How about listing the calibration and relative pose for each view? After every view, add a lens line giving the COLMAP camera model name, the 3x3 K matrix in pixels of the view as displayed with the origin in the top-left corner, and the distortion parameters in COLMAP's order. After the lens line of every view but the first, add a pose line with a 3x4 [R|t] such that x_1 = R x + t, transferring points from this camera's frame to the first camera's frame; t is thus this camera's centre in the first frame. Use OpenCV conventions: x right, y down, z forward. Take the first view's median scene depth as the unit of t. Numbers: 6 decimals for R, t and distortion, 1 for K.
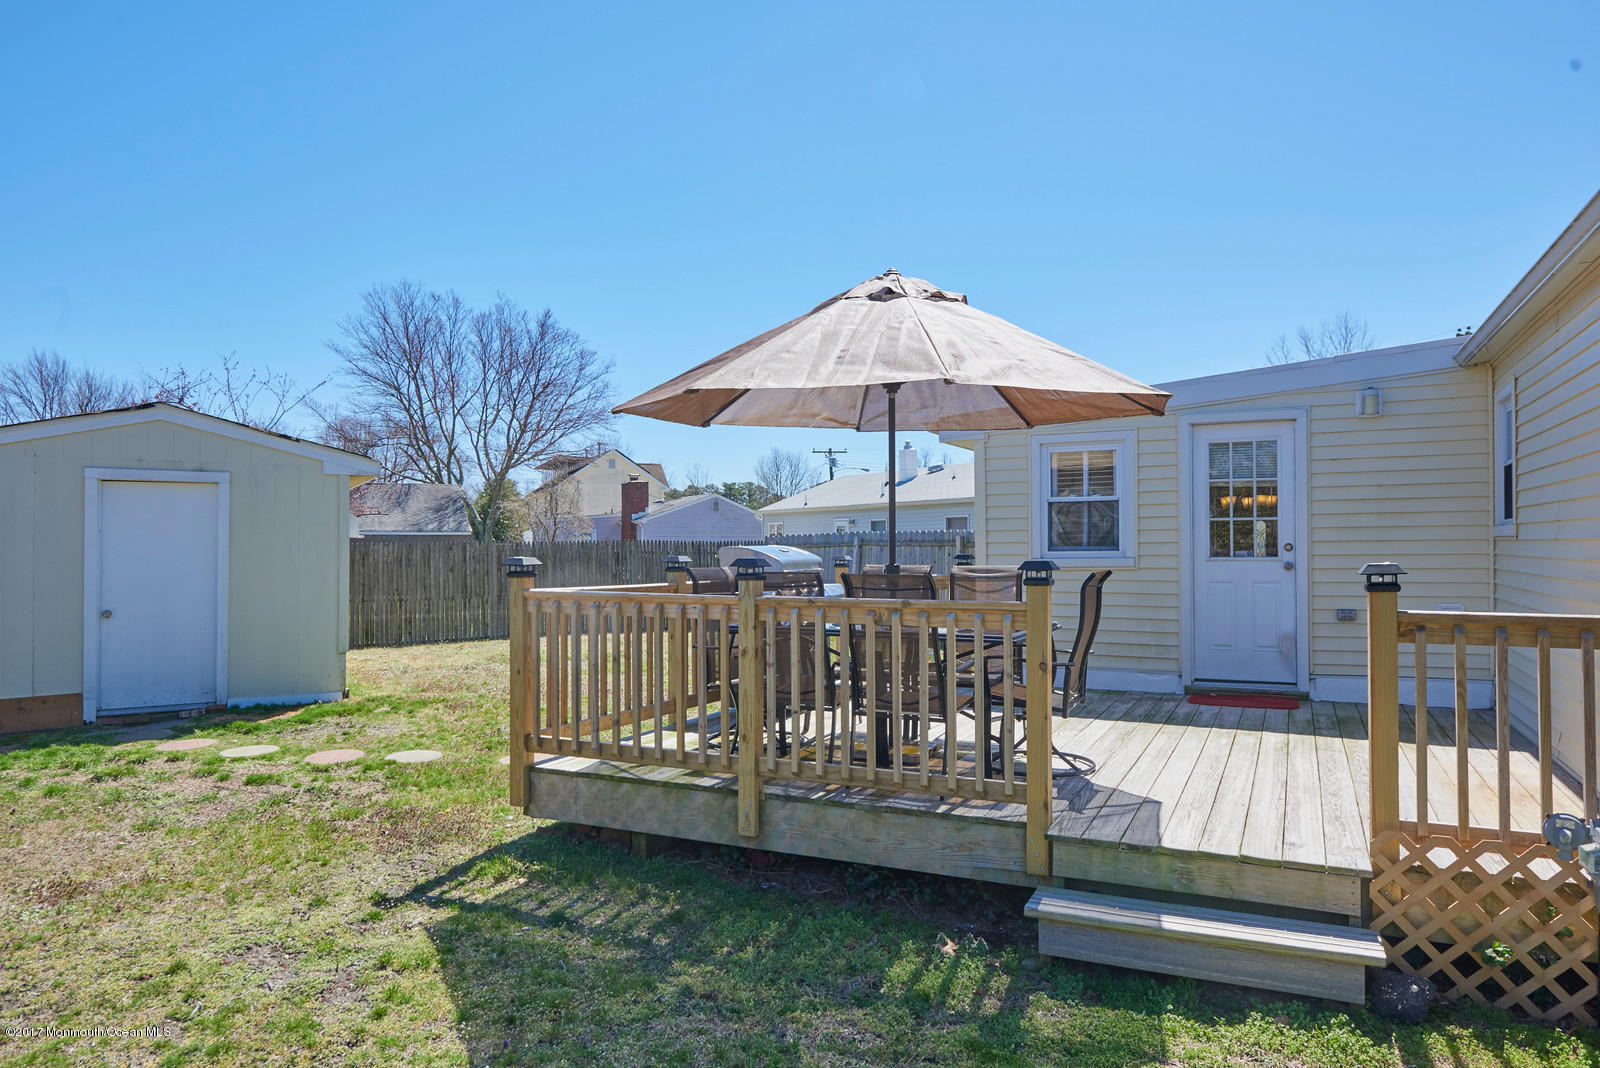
lens RADIAL K [[1056.8, 0, 802.4], [0, 1056.8, 538.7], [0, 0, 1]] dist [-0.005975, -0.001184]
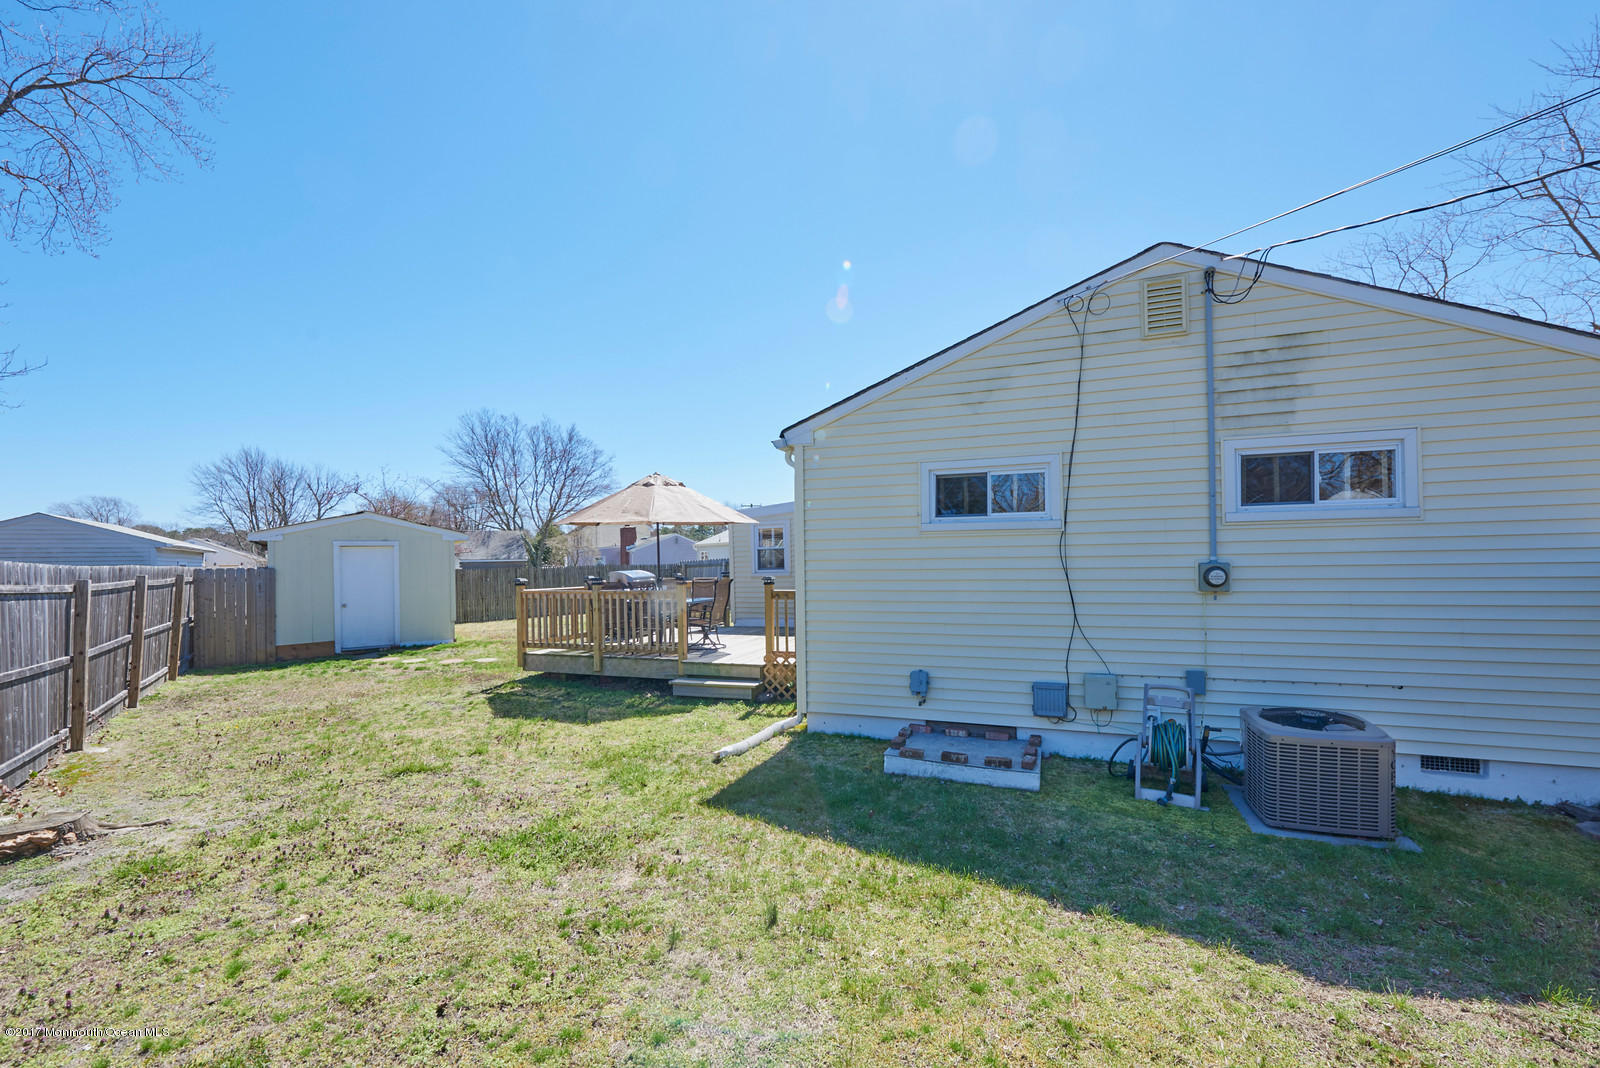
lens RADIAL K [[640.3, 0, 799.6], [0, 640.3, 564.3], [0, 0, 1]] dist [-0.023940, -0.000108]
pose [[0.995446, -0.017951, 0.093618, 0.128572], [0.016977, 0.999793, 0.011188, -0.010886], [-0.093800, -0.009548, 0.995545, -0.306911]]
